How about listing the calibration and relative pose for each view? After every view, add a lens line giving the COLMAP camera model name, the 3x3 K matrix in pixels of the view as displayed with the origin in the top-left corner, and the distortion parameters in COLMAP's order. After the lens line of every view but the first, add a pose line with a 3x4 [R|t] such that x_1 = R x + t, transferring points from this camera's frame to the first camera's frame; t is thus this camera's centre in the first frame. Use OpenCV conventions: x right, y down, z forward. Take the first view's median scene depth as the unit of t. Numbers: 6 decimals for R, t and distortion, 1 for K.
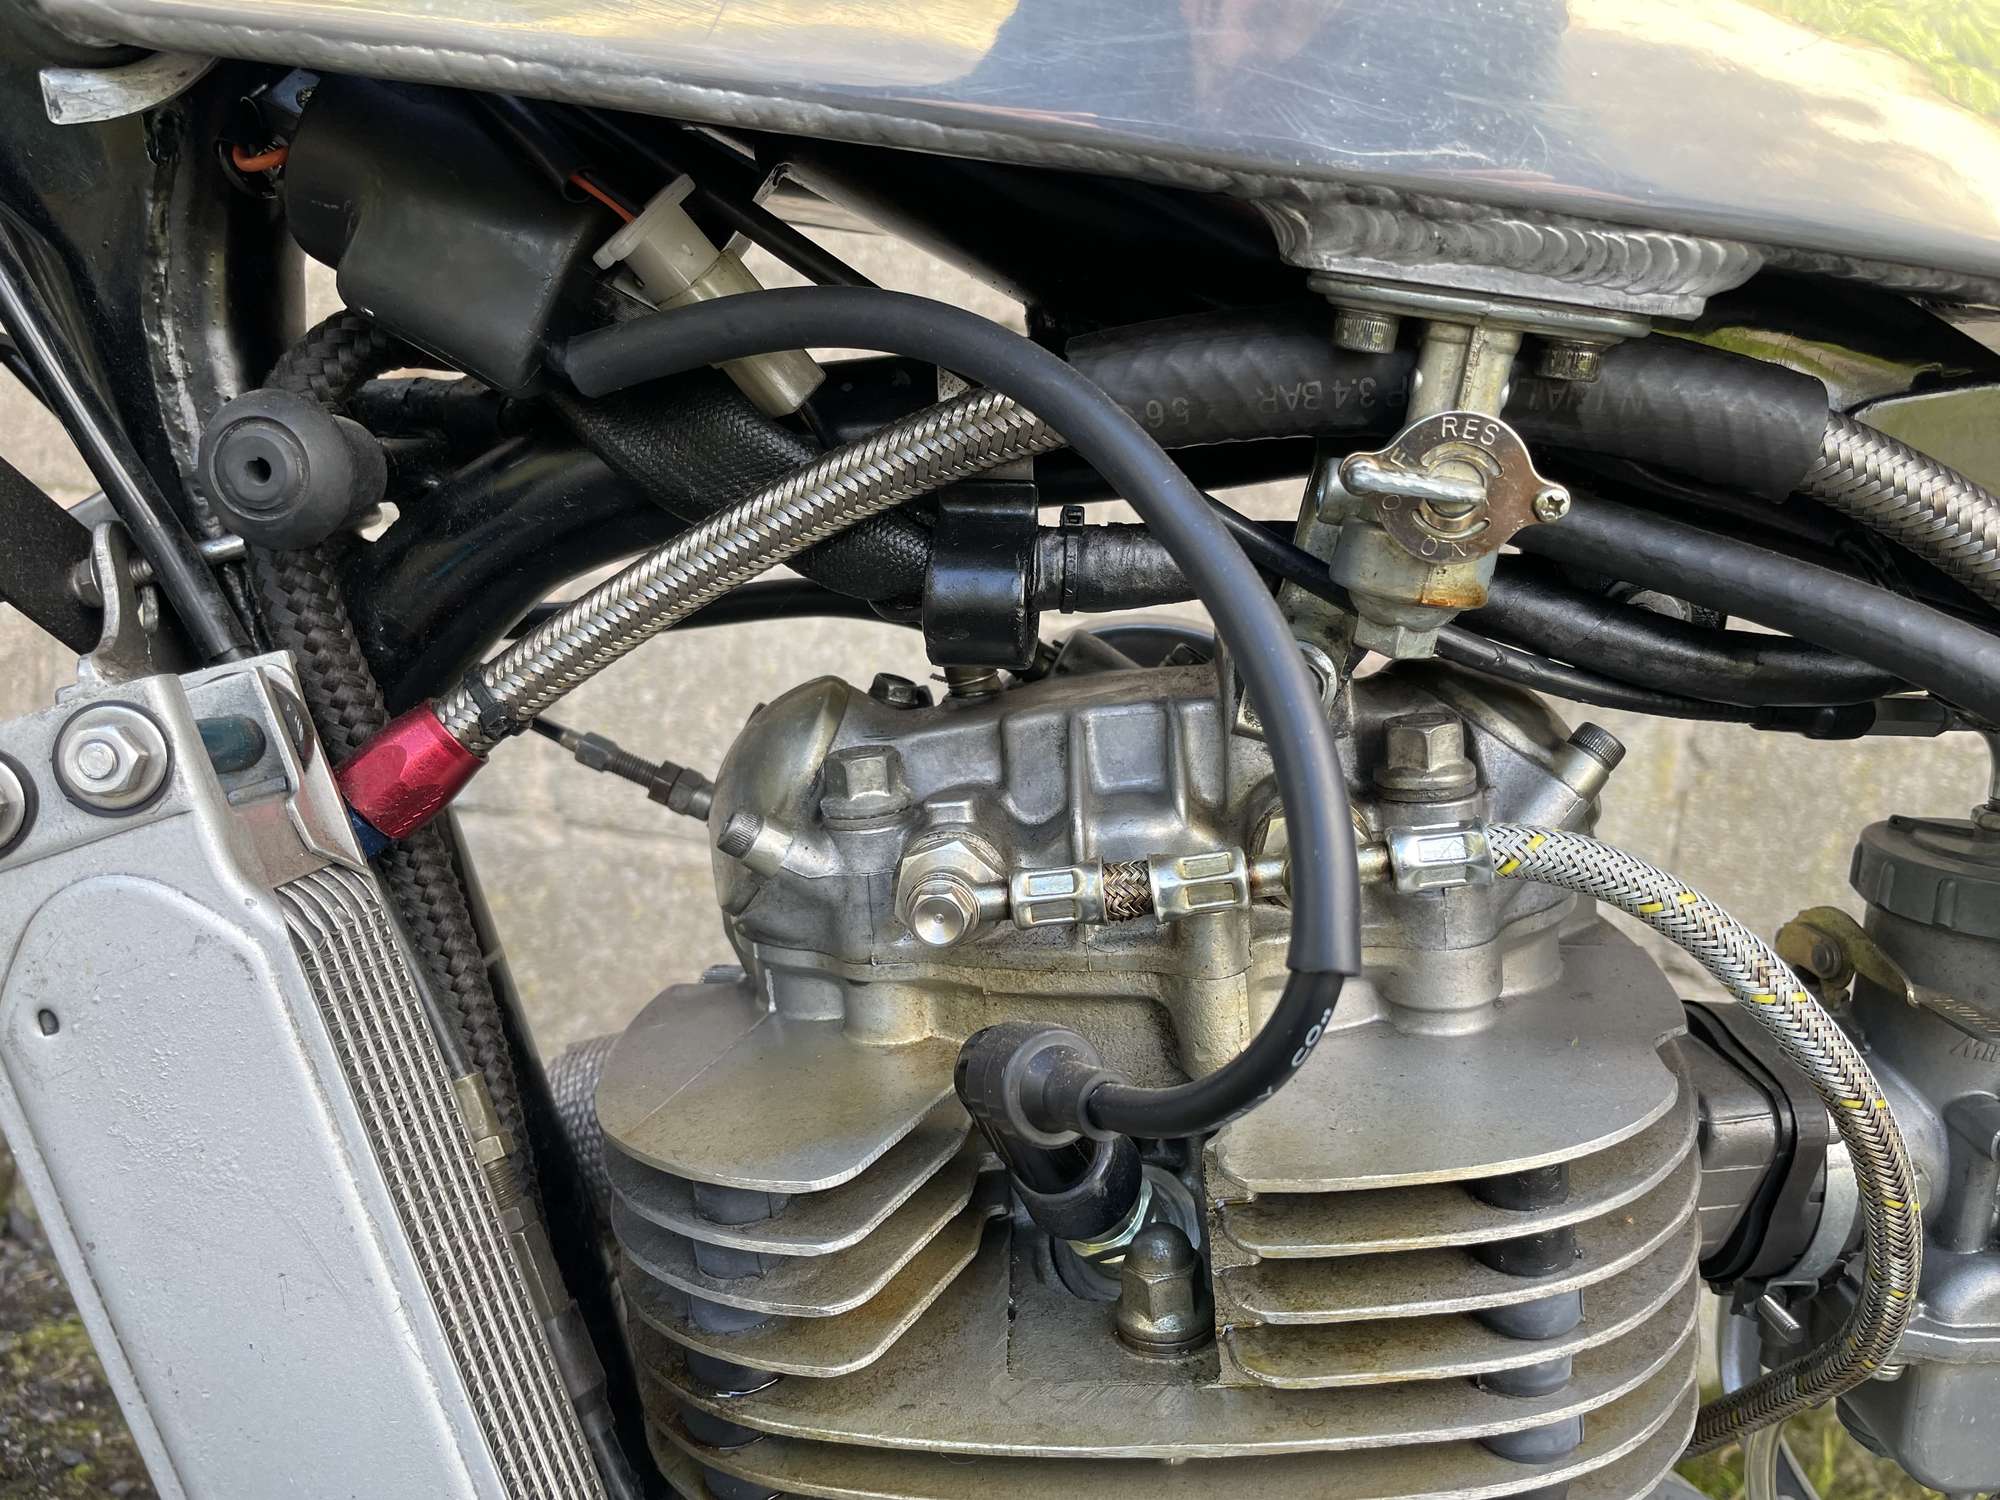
lens RADIAL K [[1542.9, 0, 995.1], [0, 1542.9, 741.2], [0, 0, 1]] dist [0.082776, -0.125203]
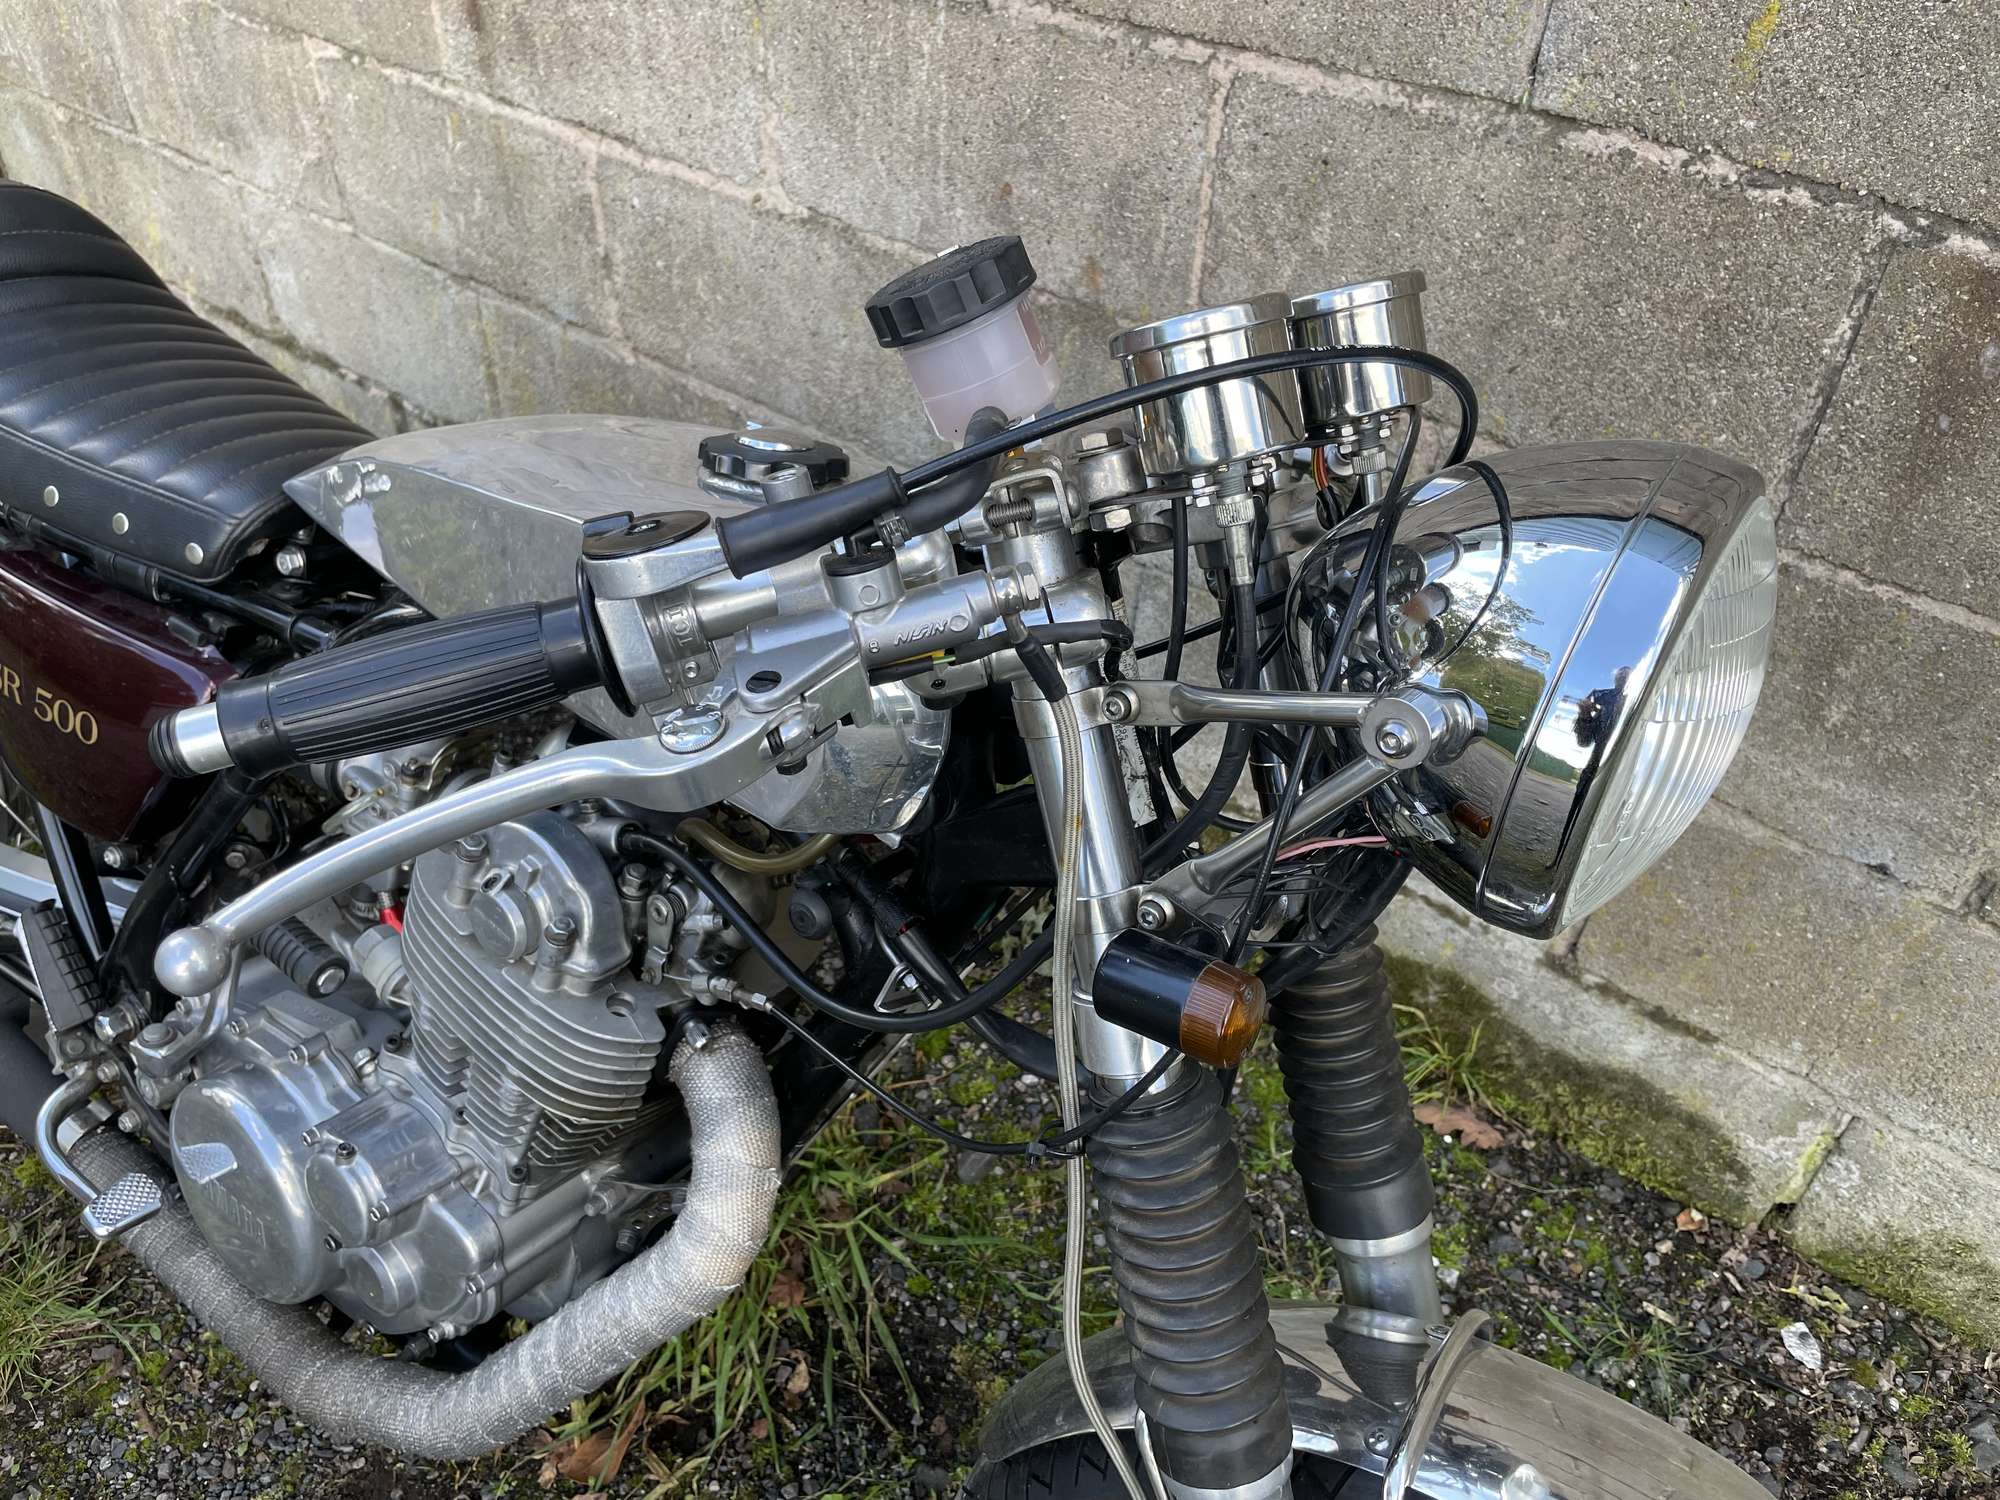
lens RADIAL K [[1542.9, 0, 973.5], [0, 1542.9, 732.1], [0, 0, 1]] dist [0.082776, -0.125203]
pose [[0.867115, 0.243032, -0.434795, 2.681614], [0.047470, 0.828601, 0.557824, -1.725873], [0.495840, -0.504337, 0.706956, 0.298945]]
